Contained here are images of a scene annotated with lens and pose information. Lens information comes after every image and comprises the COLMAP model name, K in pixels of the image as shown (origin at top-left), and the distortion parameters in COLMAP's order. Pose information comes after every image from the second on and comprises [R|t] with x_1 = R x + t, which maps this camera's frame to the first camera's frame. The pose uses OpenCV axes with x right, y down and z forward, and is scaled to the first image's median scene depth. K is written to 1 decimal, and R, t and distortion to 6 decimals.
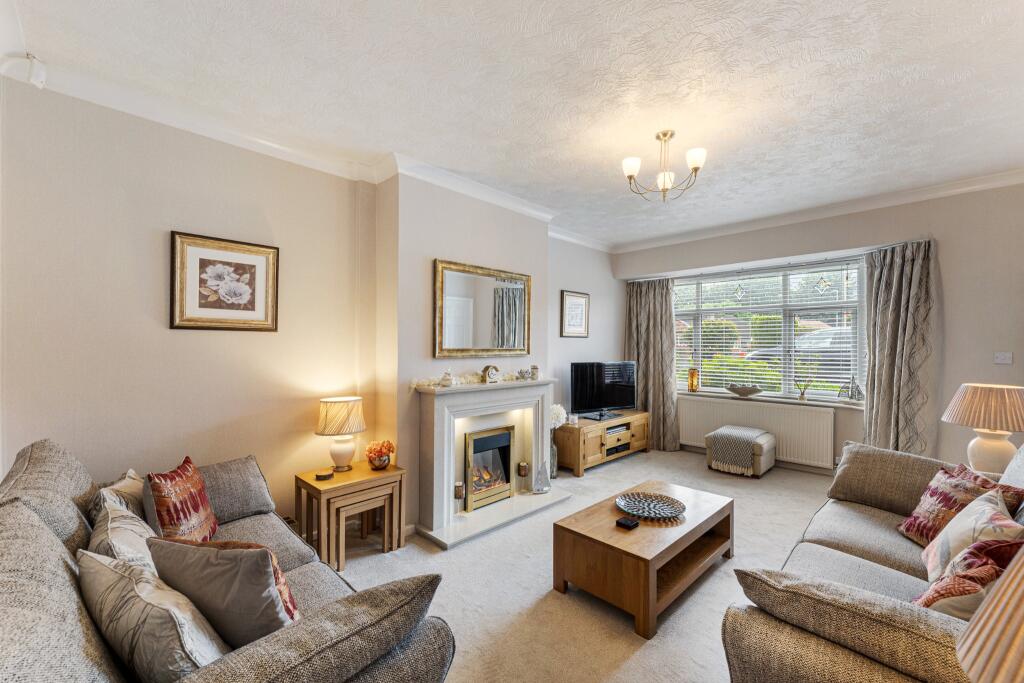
lens RADIAL K [[425.3, 0, 518.2], [0, 425.3, 343.9], [0, 0, 1]] dist [0.001191, -0.000075]
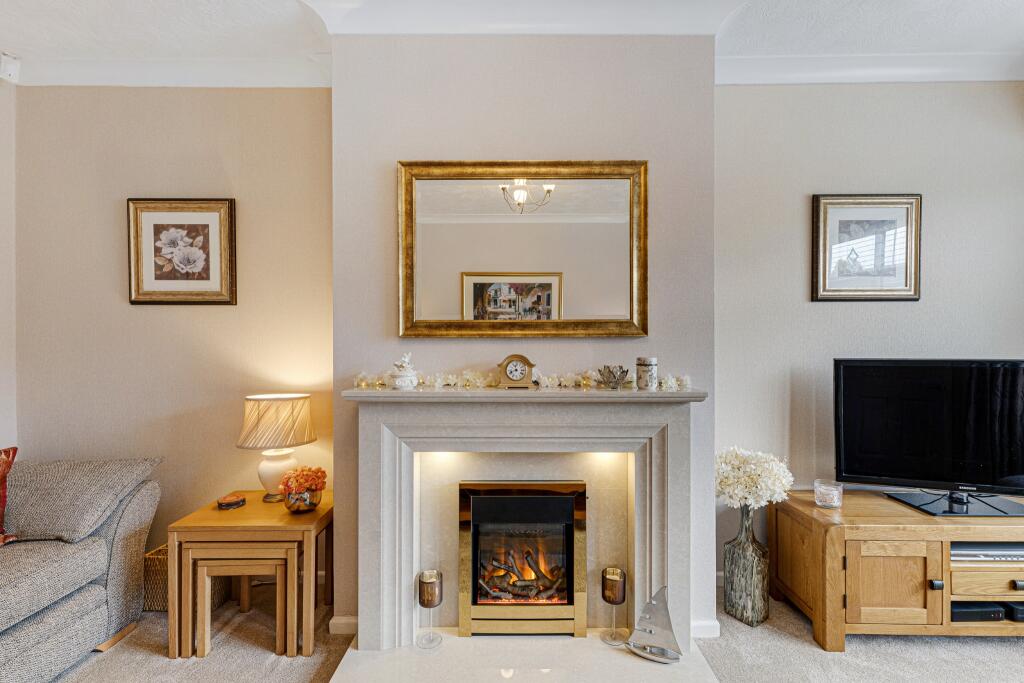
lens RADIAL K [[425.3, 0, 518.2], [0, 425.3, 343.9], [0, 0, 1]] dist [0.001191, -0.000075]
pose [[0.688637, -0.011895, -0.725009, 0.376831], [0.005636, 0.999923, -0.011052, 0.056865], [0.725084, 0.003524, 0.688651, 0.841744]]
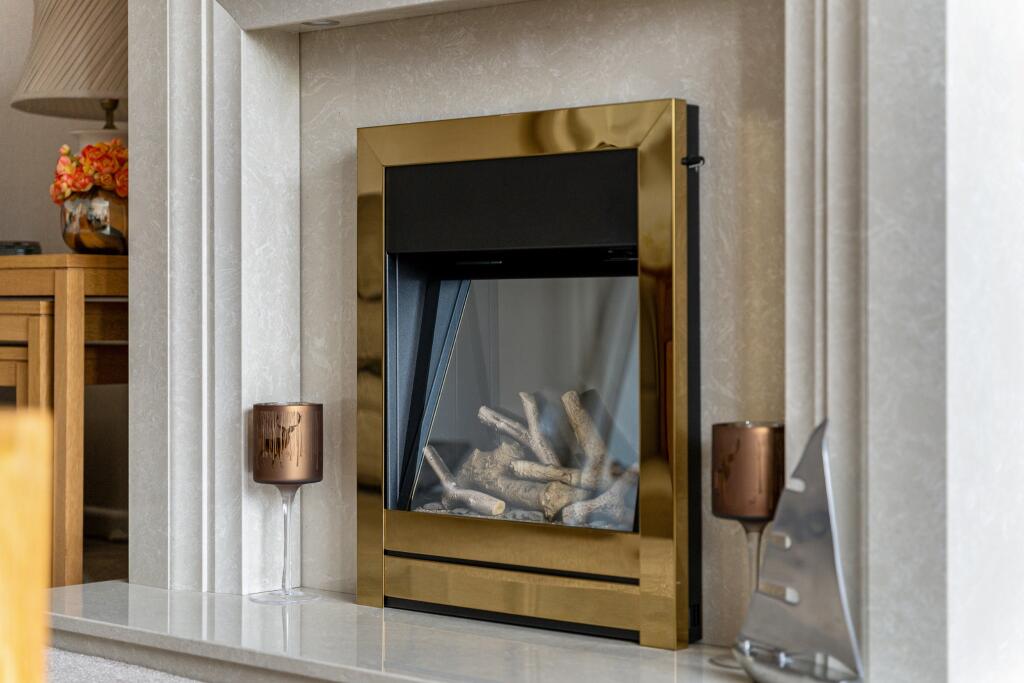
lens RADIAL K [[2018.1, 0, 512.0], [0, 2018.1, 341.5], [0, 0, 1]] dist [0.000450, -0.060085]
pose [[0.023748, -0.004417, -0.999708, 0.815105], [-0.002469, 0.999987, -0.004477, 0.362667], [0.999715, 0.002575, 0.023737, 1.264915]]
